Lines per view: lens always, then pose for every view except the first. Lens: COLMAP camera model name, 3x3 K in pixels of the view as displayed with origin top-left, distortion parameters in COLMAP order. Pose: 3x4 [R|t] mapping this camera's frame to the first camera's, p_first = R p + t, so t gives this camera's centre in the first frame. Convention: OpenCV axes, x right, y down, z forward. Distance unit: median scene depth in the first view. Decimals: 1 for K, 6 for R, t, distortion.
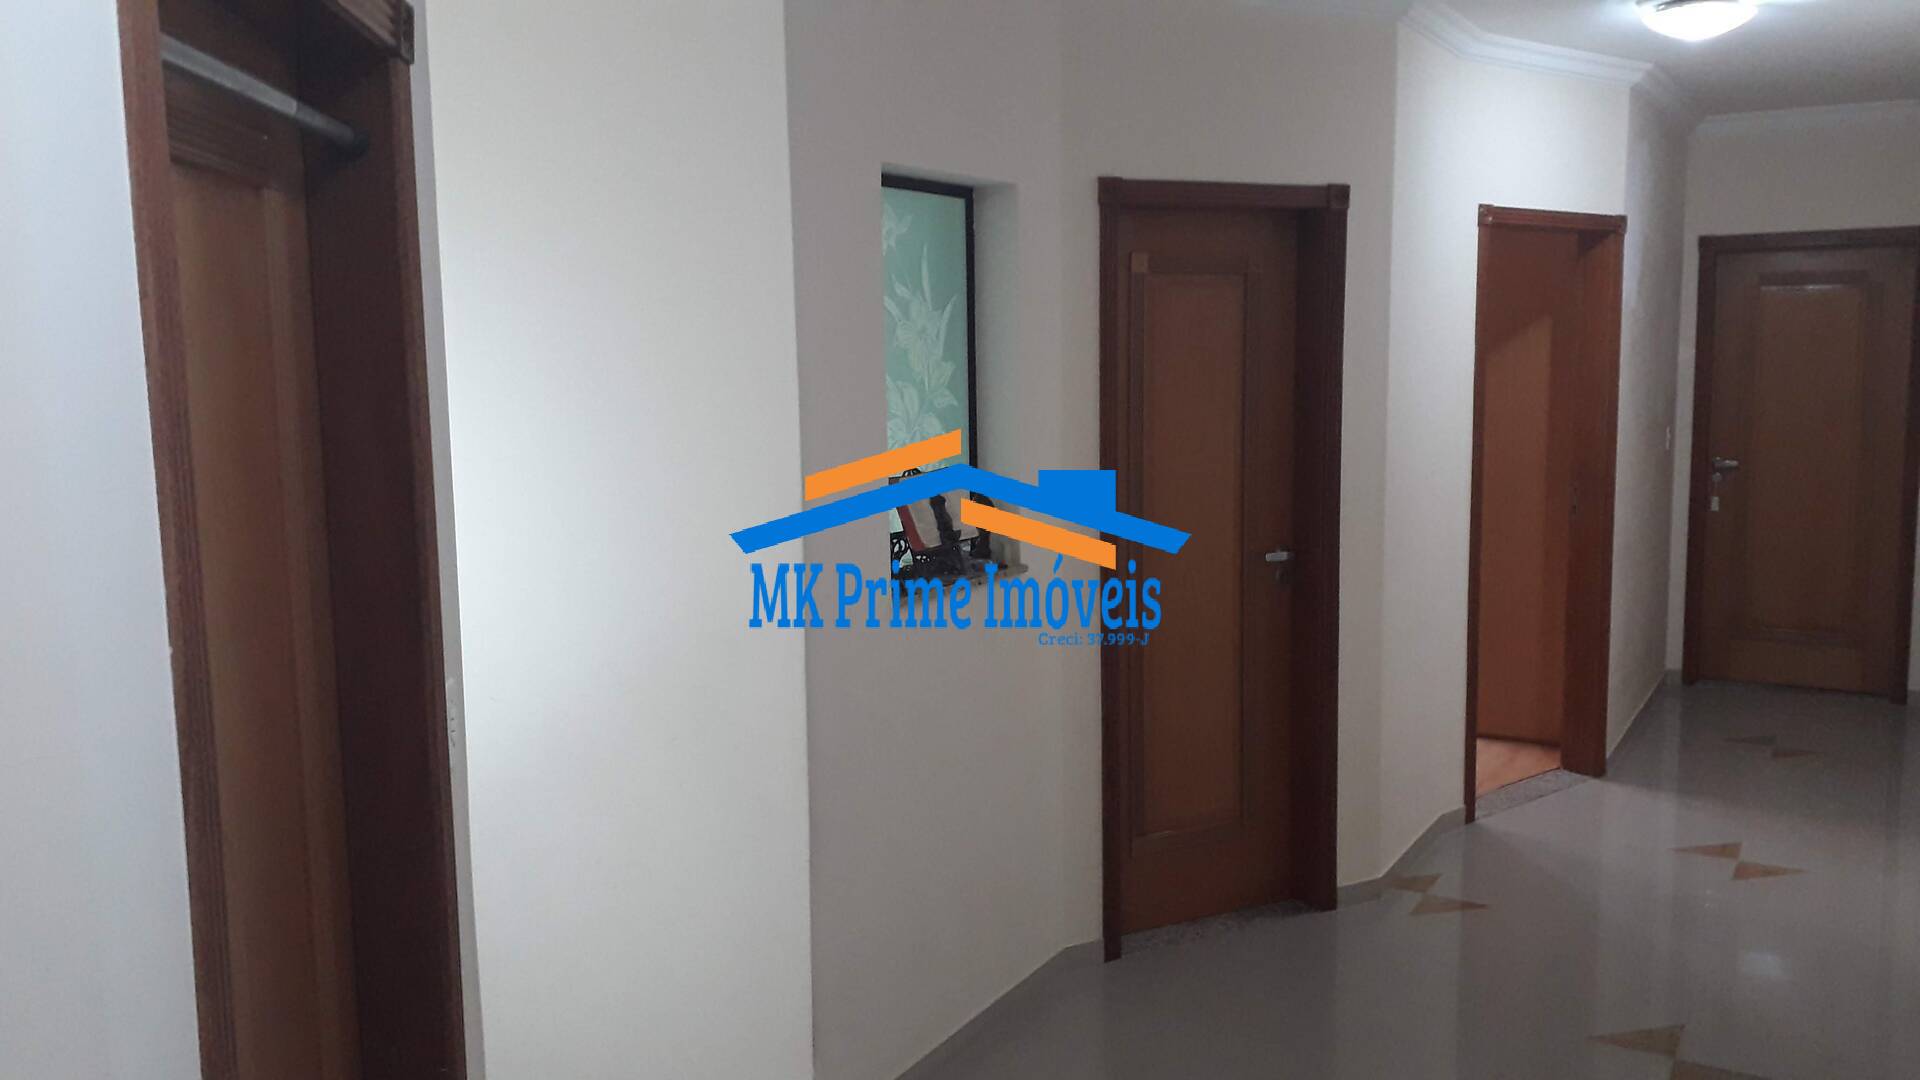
lens RADIAL K [[1475.0, 0, 962.7], [0, 1475.0, 535.9], [0, 0, 1]] dist [0.063787, -0.120856]
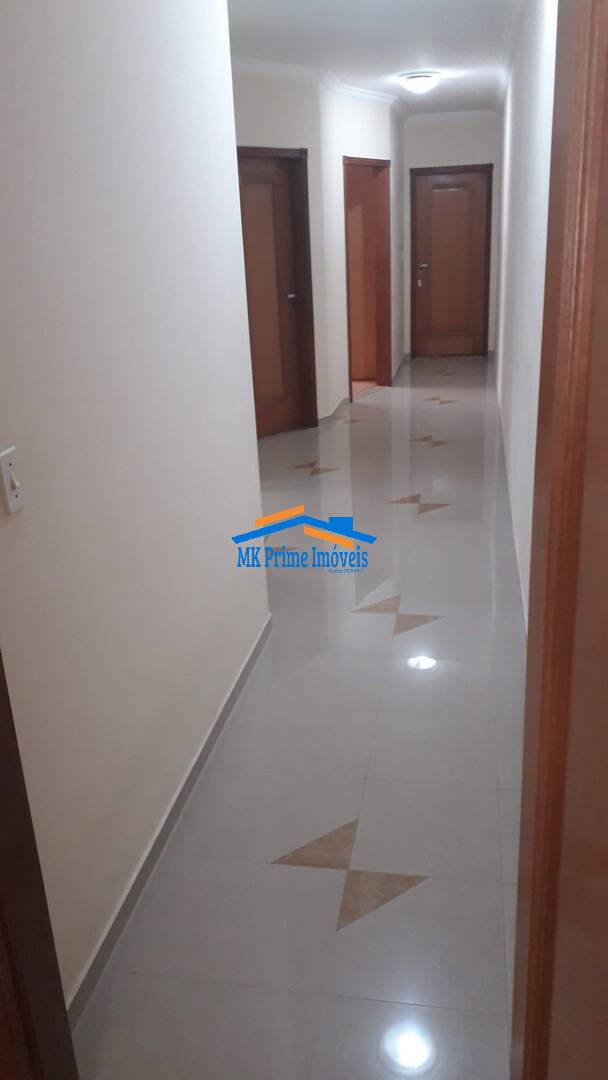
lens RADIAL K [[829.7, 0, 310.3], [0, 829.7, 538.8], [0, 0, 1]] dist [0.063787, -0.120856]
pose [[0.929376, -0.152217, 0.336289, -0.274224], [0.075547, 0.970170, 0.230354, 0.078403], [-0.361321, -0.188680, 0.913152, -0.403292]]
